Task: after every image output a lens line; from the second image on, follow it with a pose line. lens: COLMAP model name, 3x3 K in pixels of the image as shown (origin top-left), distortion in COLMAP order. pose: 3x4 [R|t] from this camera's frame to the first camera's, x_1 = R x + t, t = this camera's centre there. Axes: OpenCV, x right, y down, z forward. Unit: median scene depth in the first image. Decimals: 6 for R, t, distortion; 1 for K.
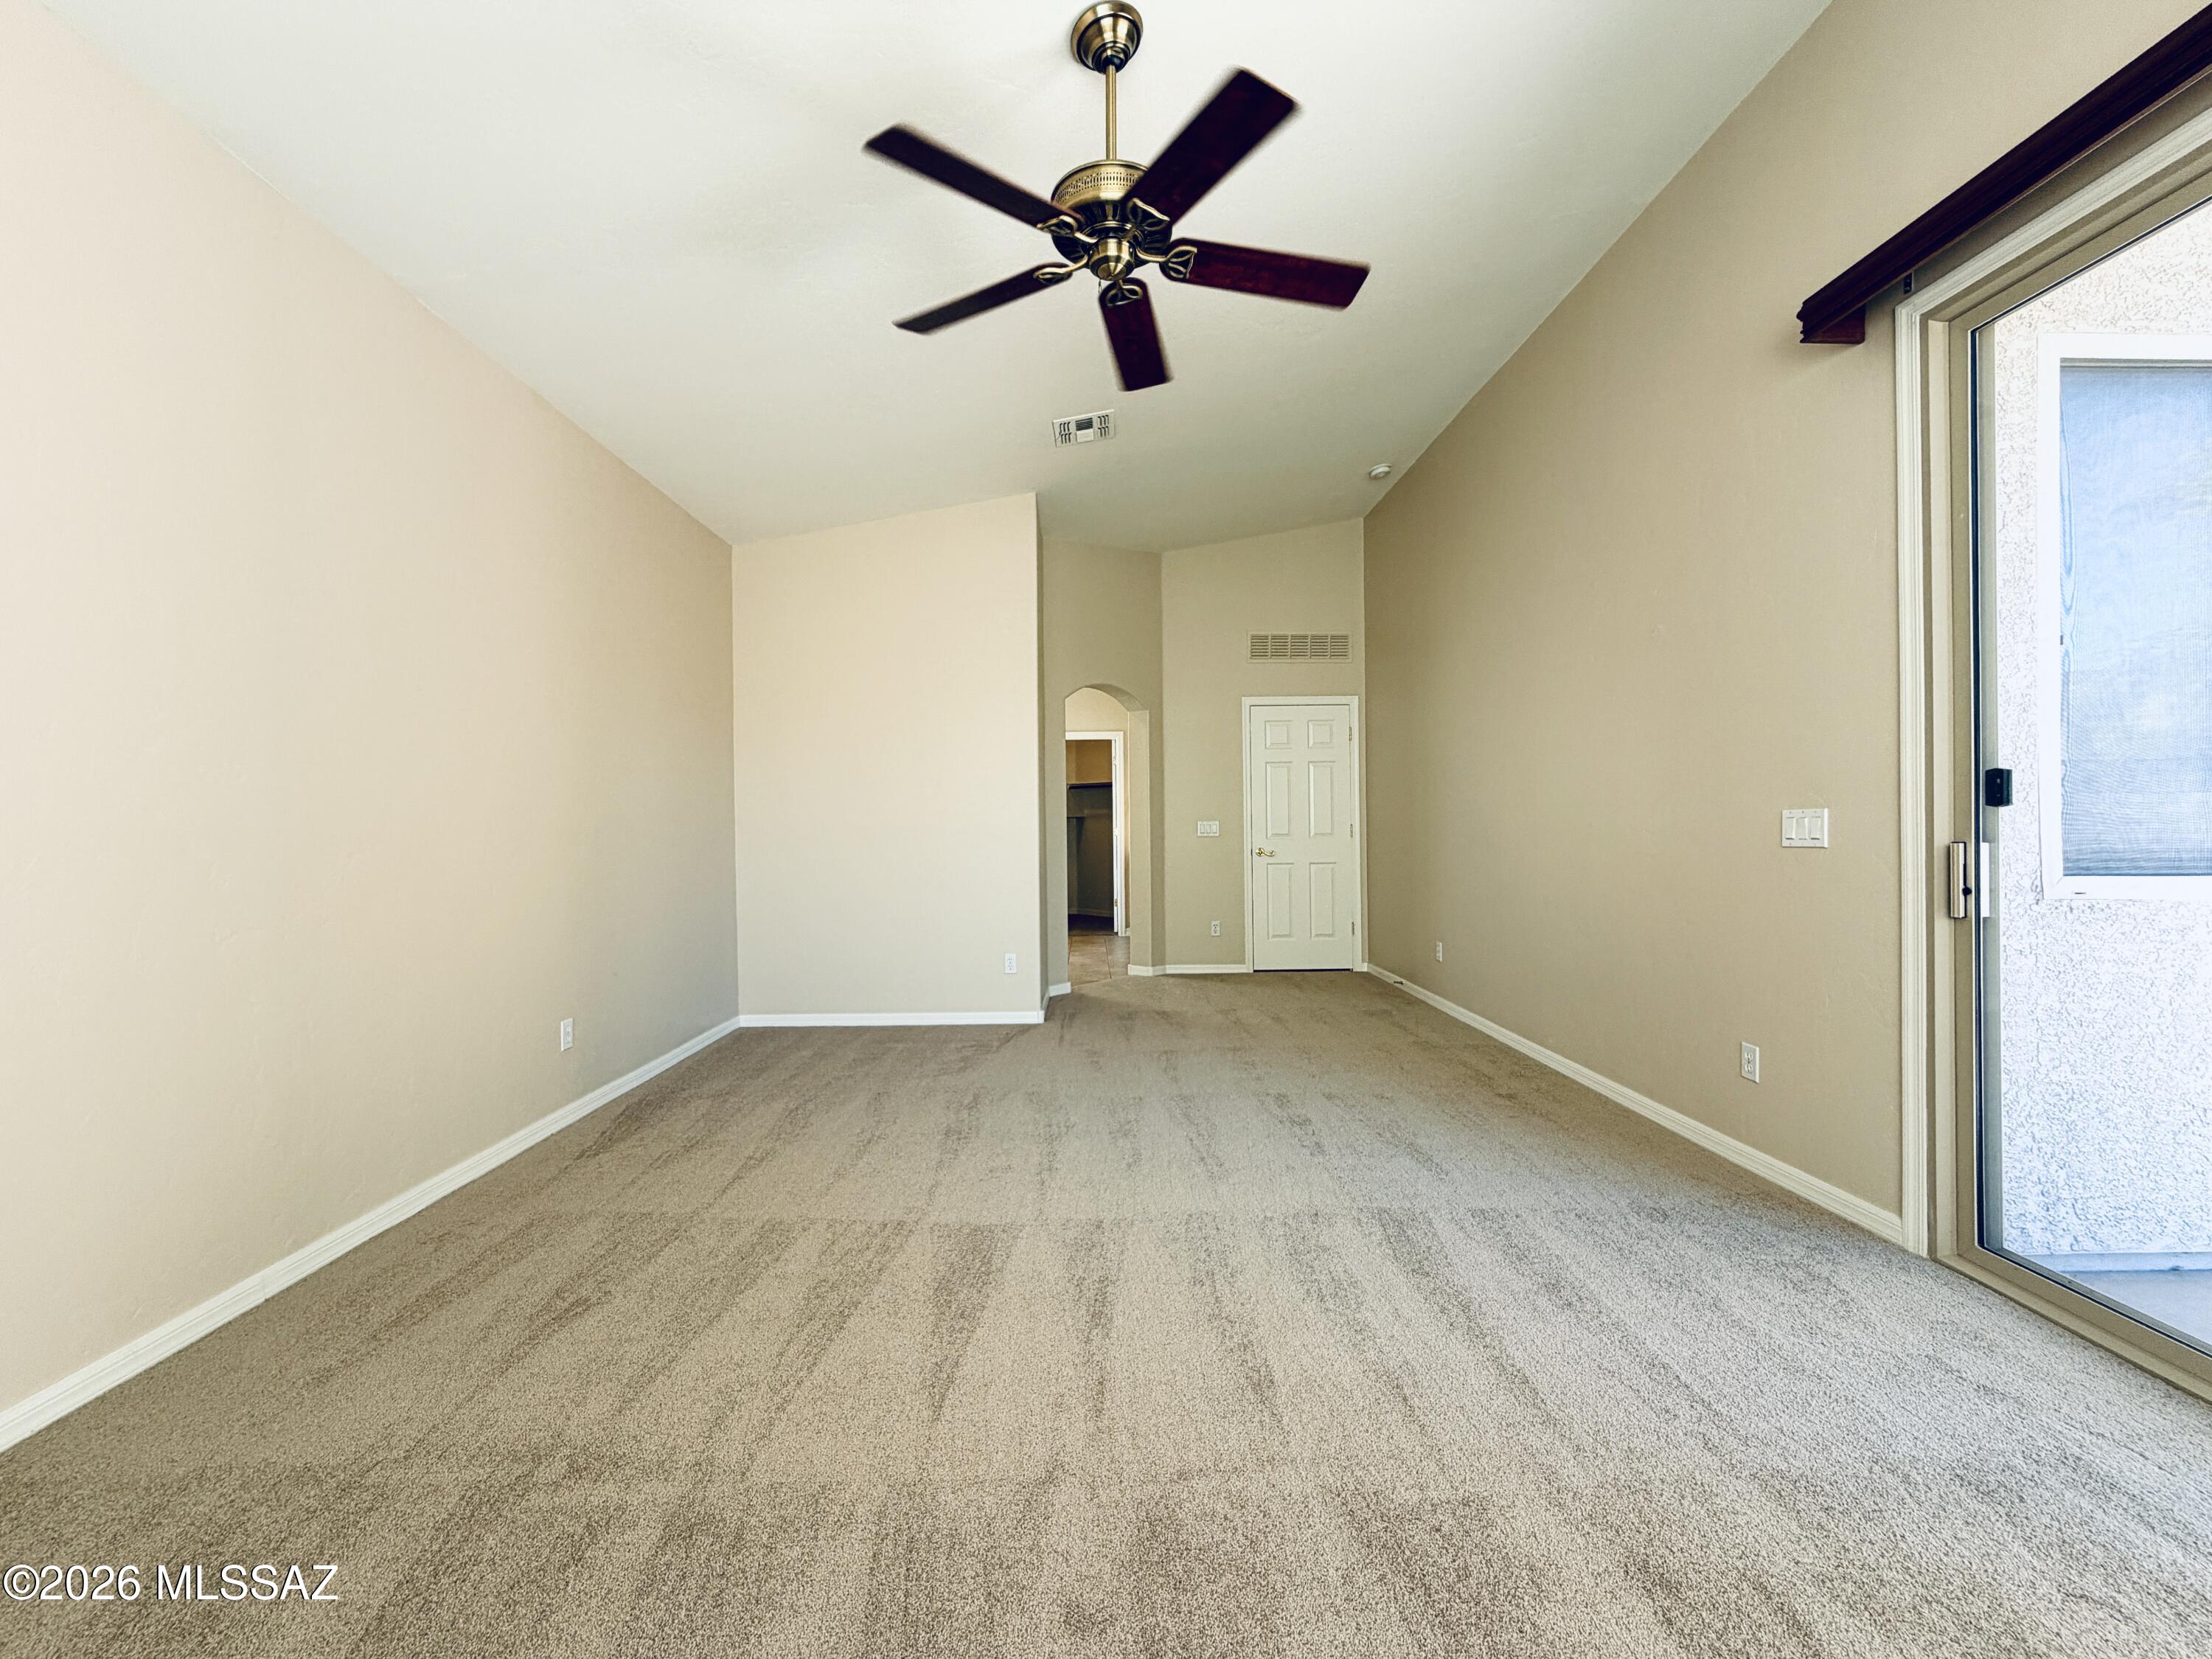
lens RADIAL K [[884.7, 0, 1099.8], [0, 884.7, 828.4], [0, 0, 1]] dist [0.000708, 0.000193]
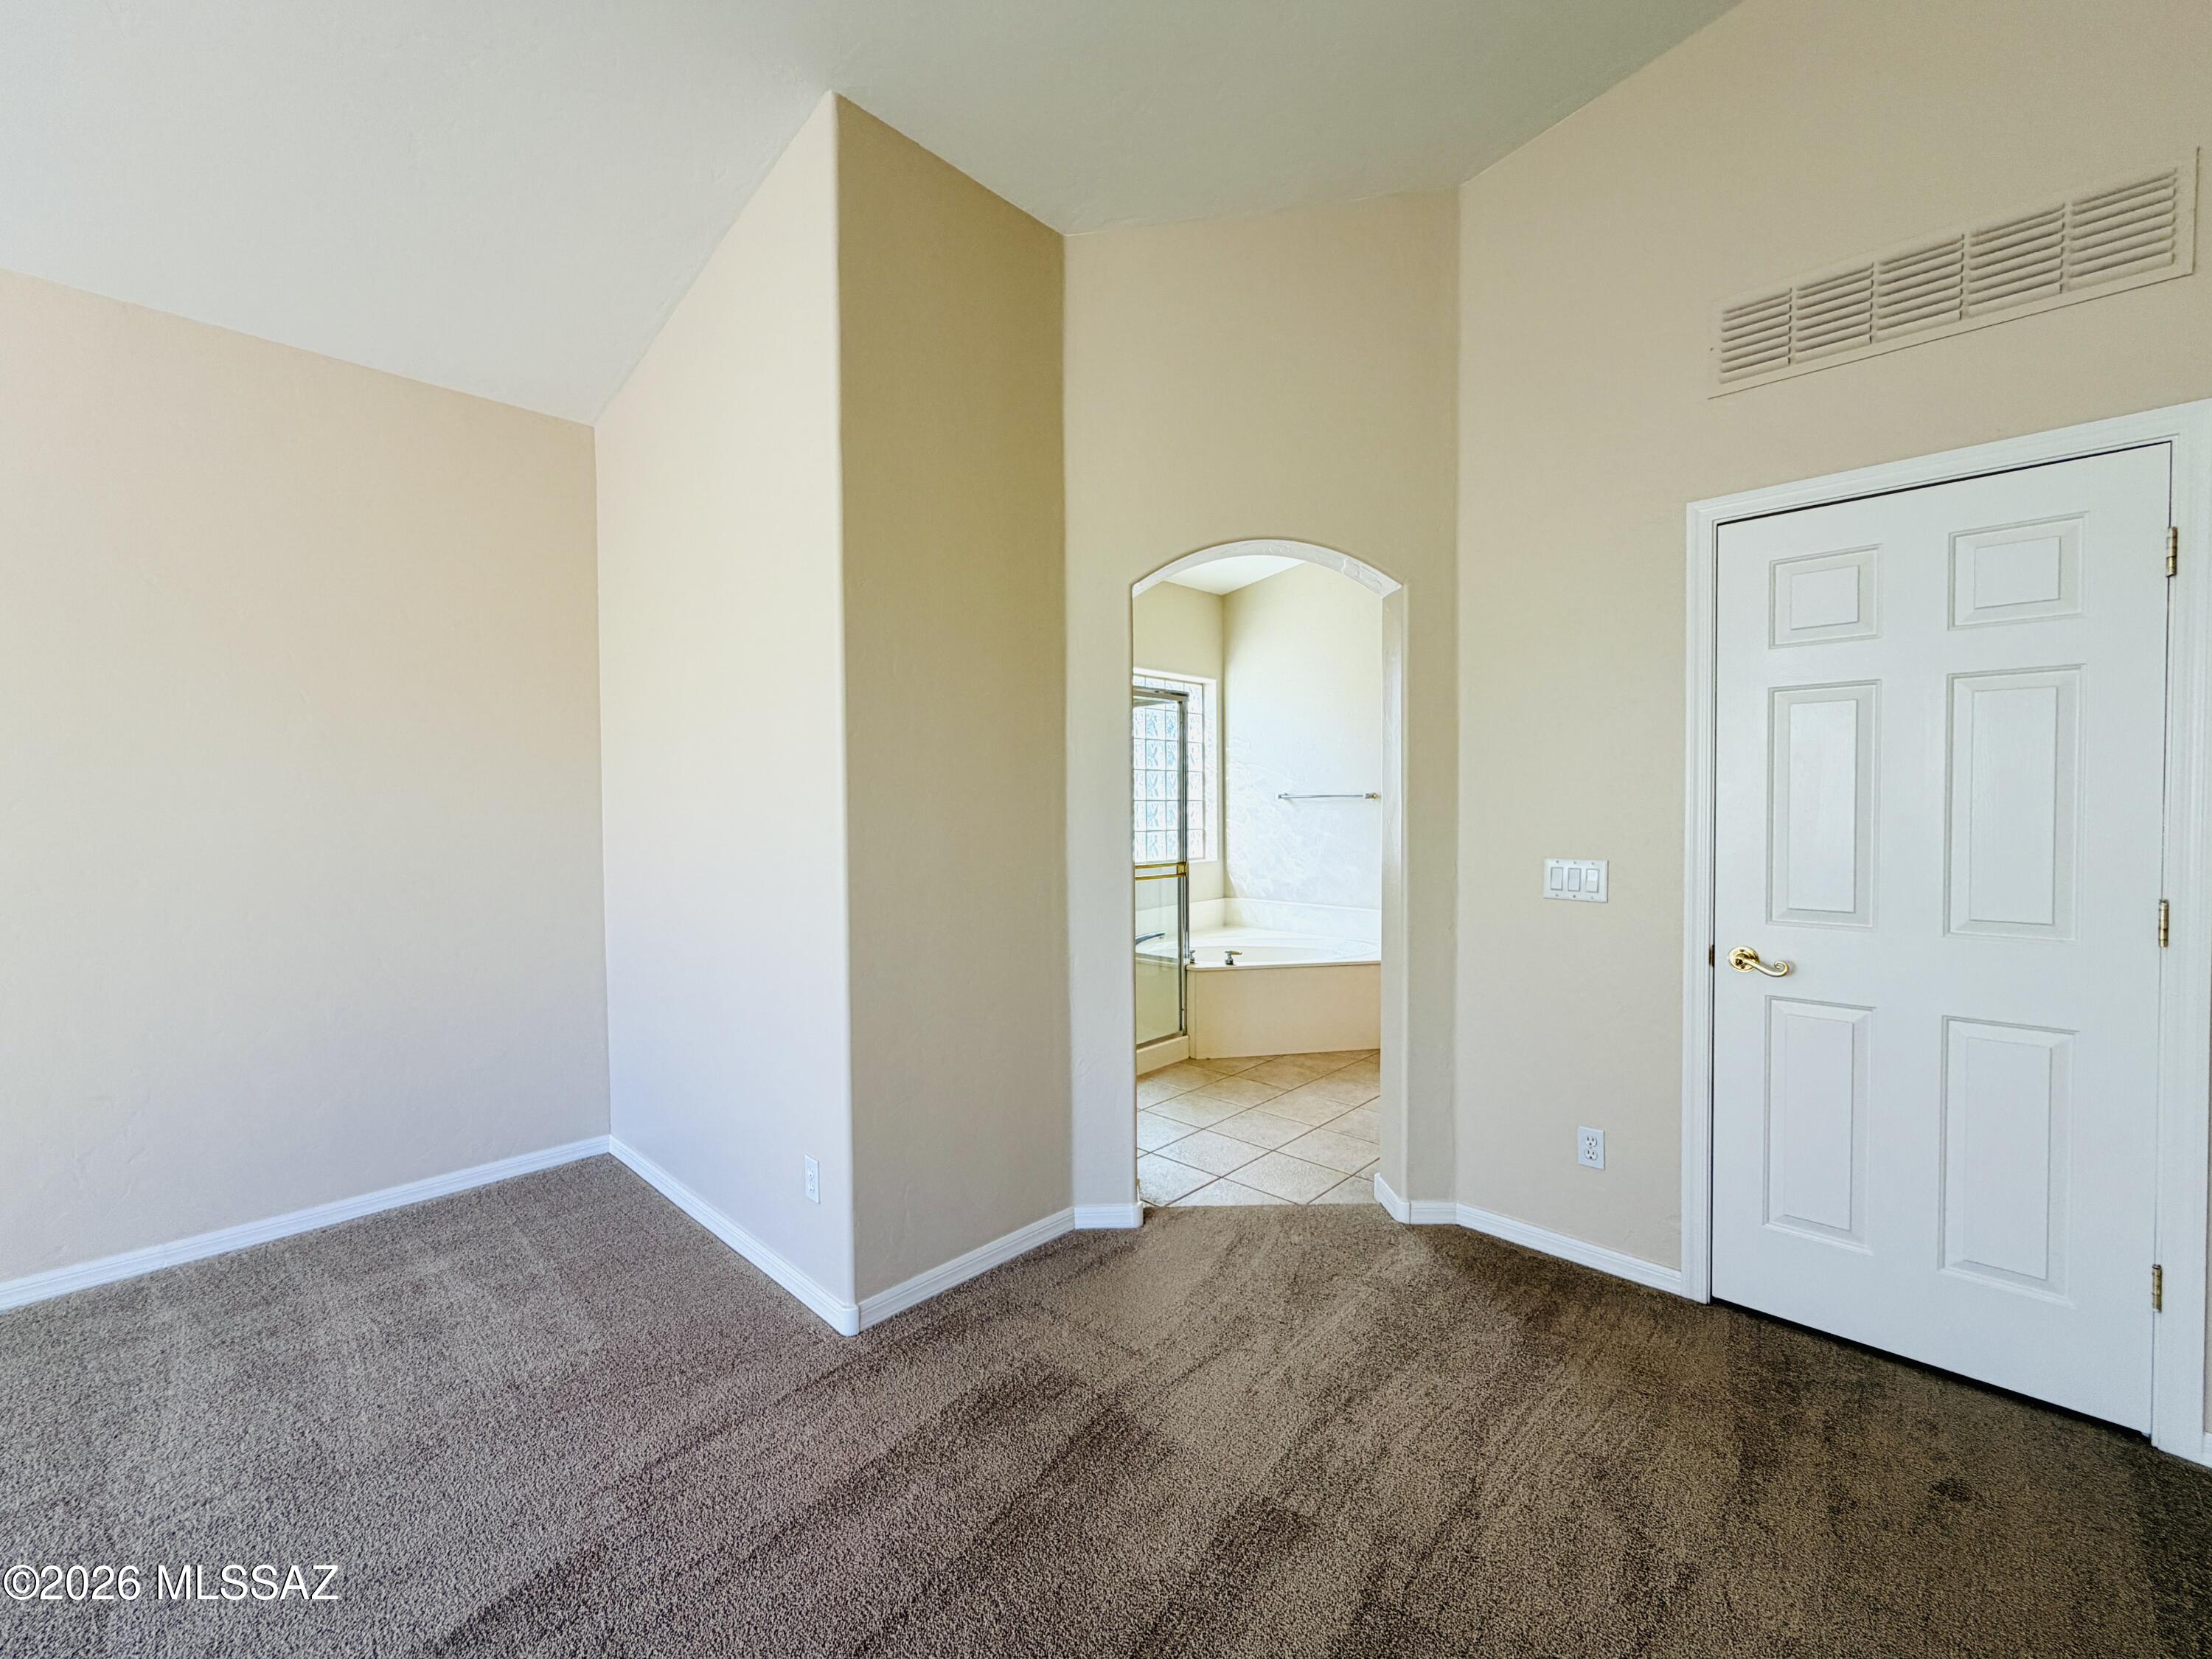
lens RADIAL K [[894.0, 0, 1103.9], [0, 894.0, 806.4], [0, 0, 1]] dist [0.007931, 0.000065]
pose [[0.714676, 0.017615, -0.699233, 0.548508], [0.001045, 0.999655, 0.026251, -0.089085], [0.699454, -0.019491, 0.714411, 1.324095]]
